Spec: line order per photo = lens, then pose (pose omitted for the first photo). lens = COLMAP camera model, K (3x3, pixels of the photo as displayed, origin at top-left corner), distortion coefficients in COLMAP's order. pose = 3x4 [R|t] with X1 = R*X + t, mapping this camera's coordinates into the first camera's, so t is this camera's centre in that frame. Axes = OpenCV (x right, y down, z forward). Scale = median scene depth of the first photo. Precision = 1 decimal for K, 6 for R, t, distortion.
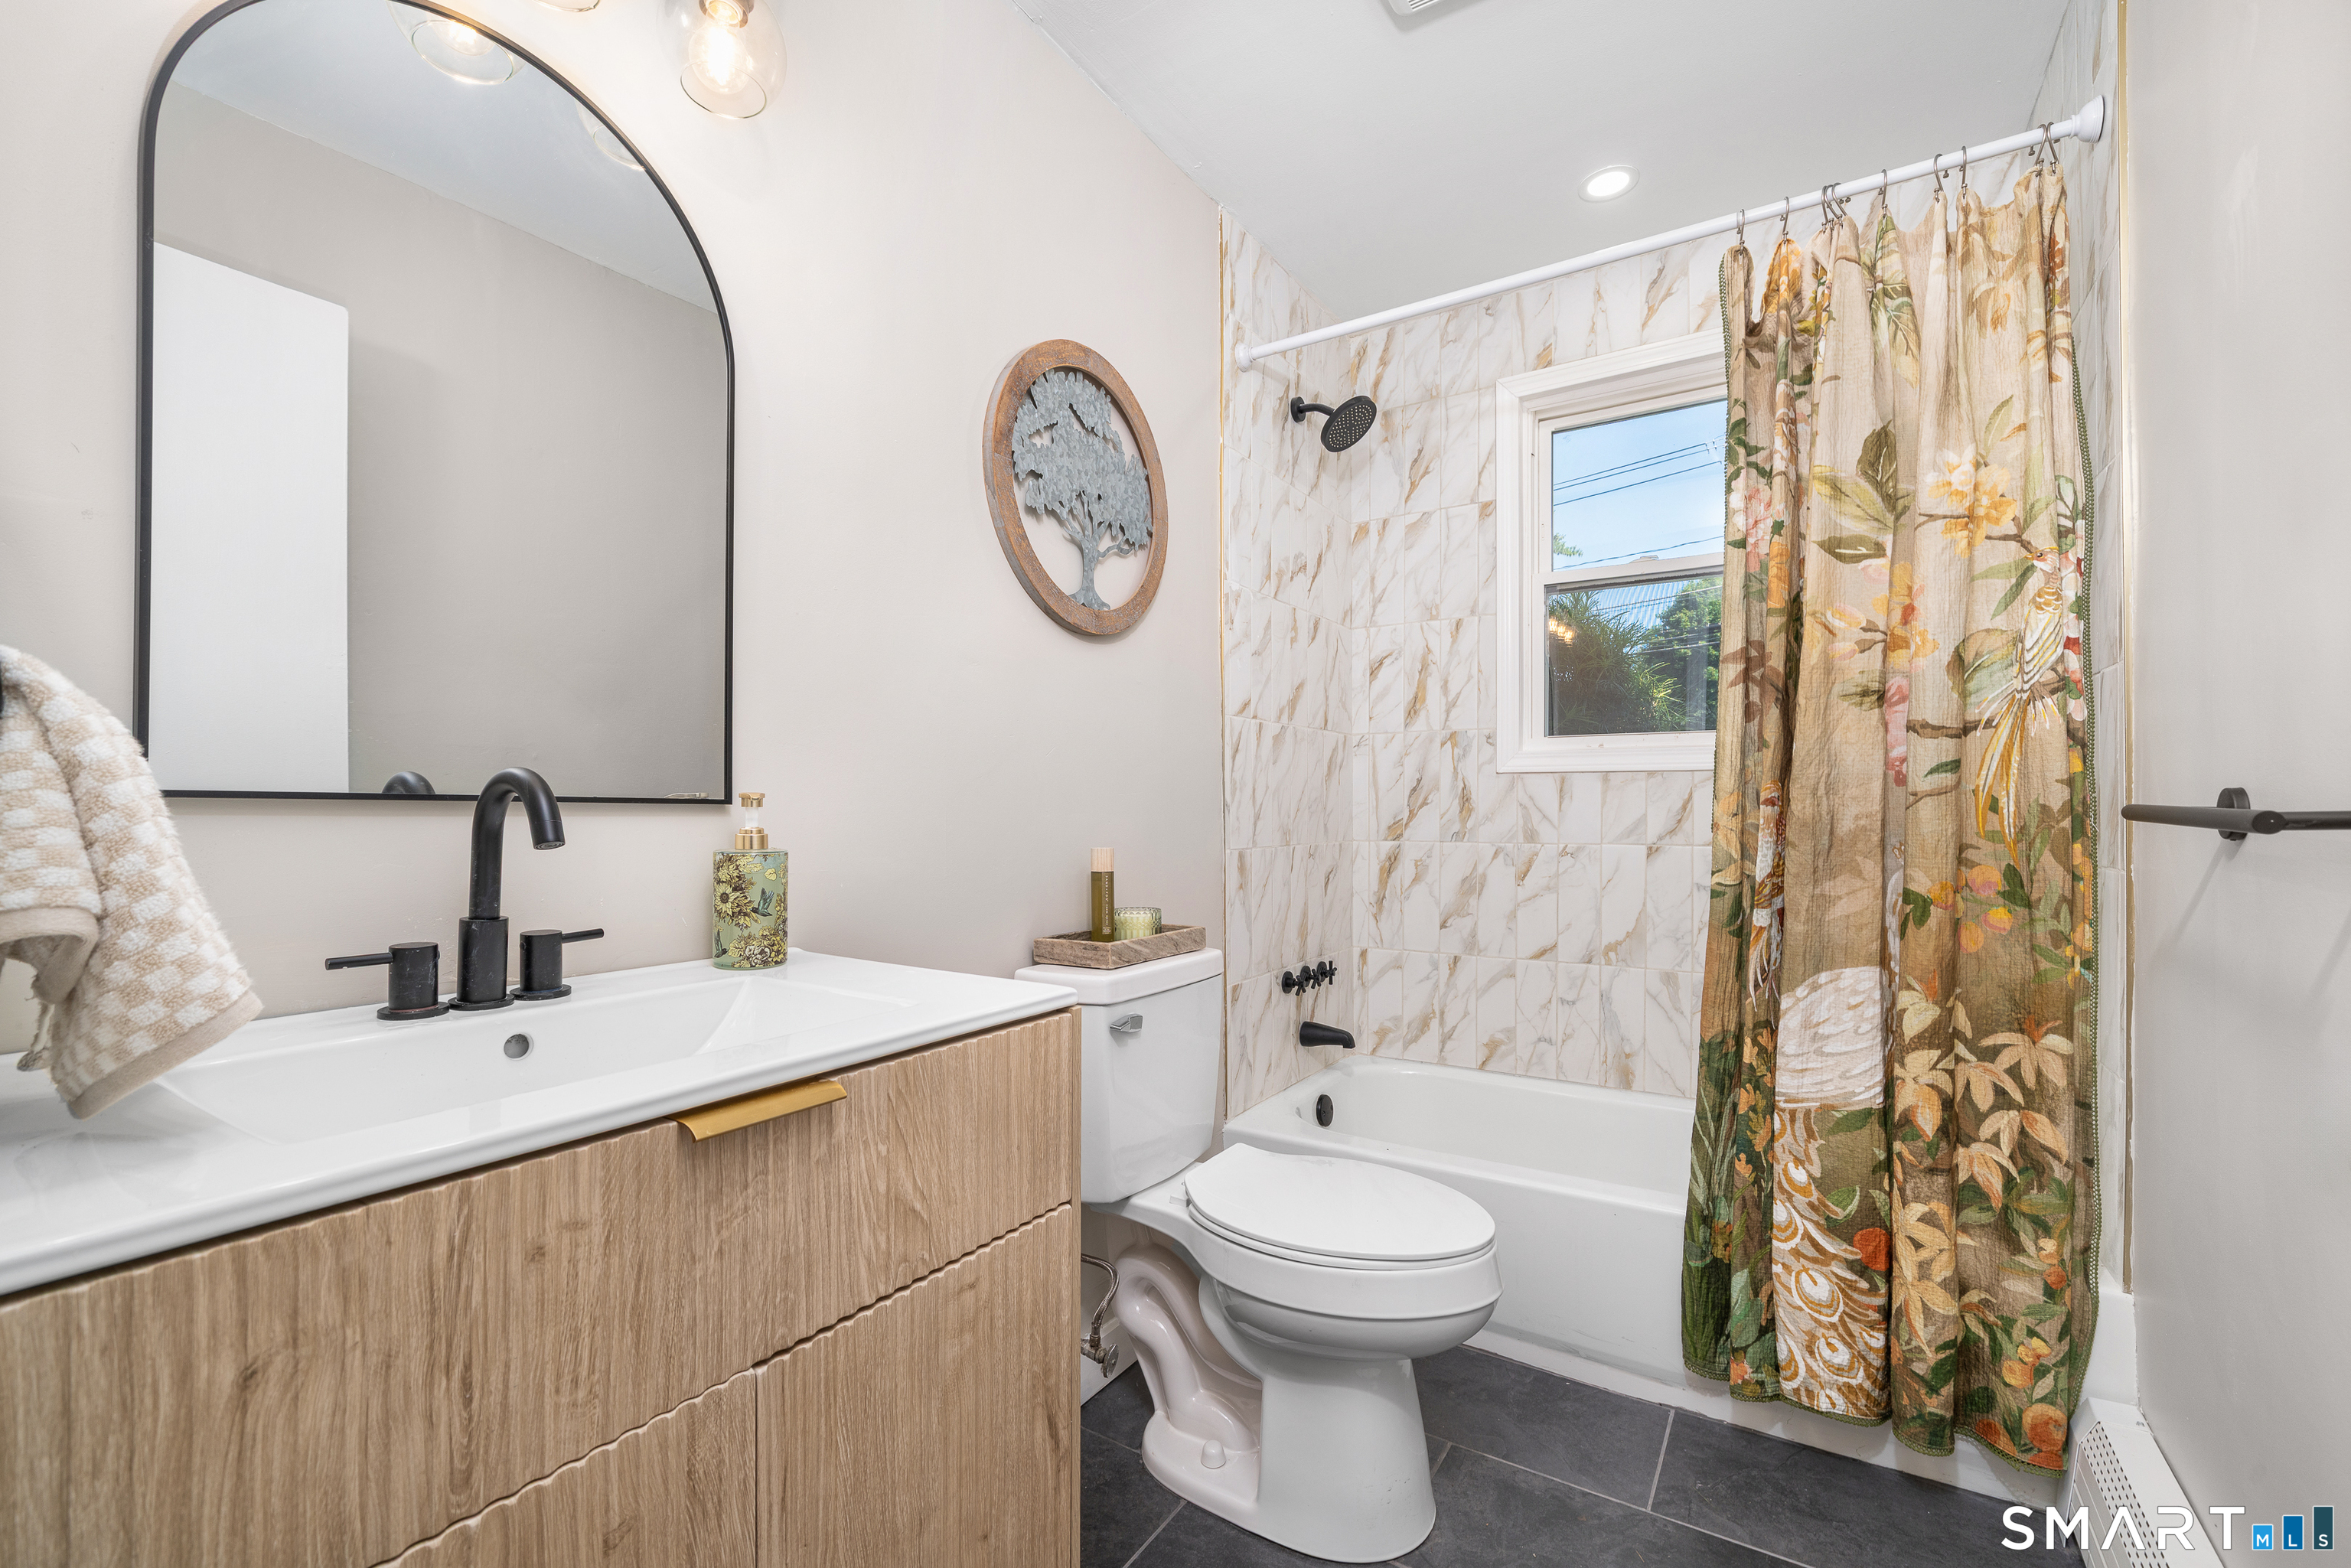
lens RADIAL K [[944.9, 0, 1175.5], [0, 944.9, 784.0], [0, 0, 1]] dist [-0.002175, 0.000032]
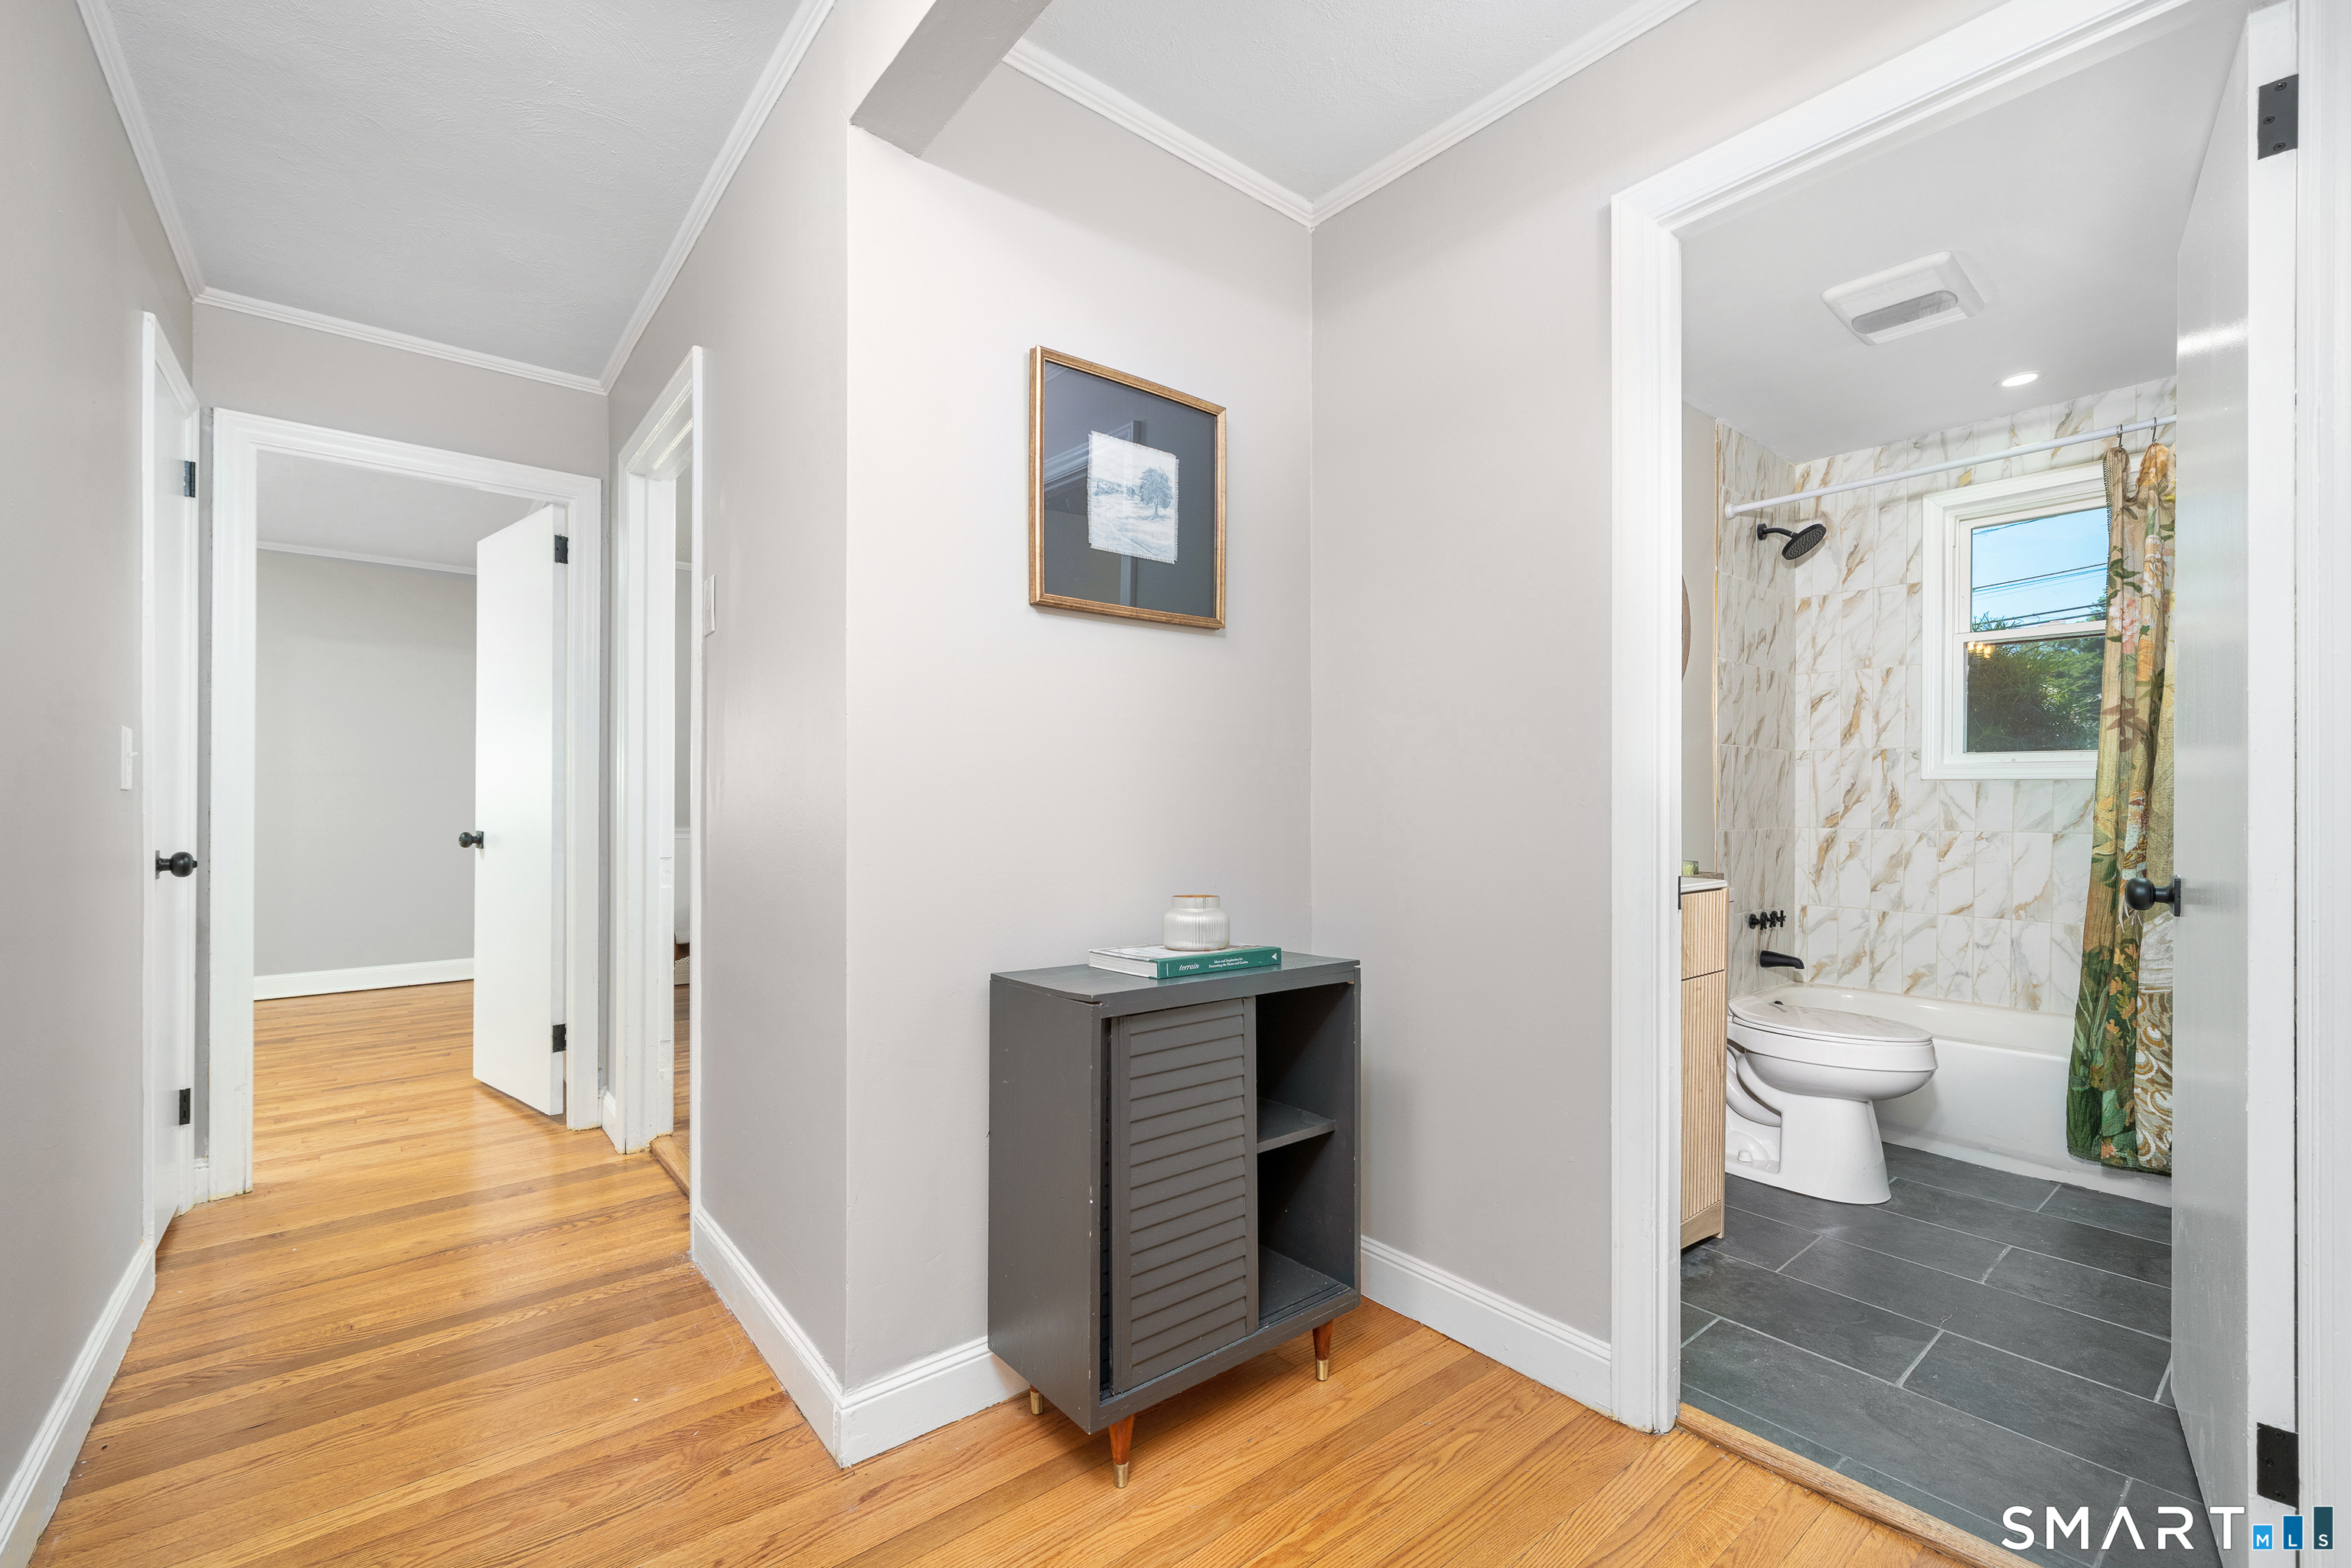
lens RADIAL K [[944.9, 0, 1175.5], [0, 944.9, 784.0], [0, 0, 1]] dist [-0.002175, 0.000032]
pose [[0.950404, 0.002807, -0.311006, -0.282103], [-0.000149, 0.999963, 0.008570, -0.017688], [0.311019, -0.008099, 0.950369, -0.686798]]
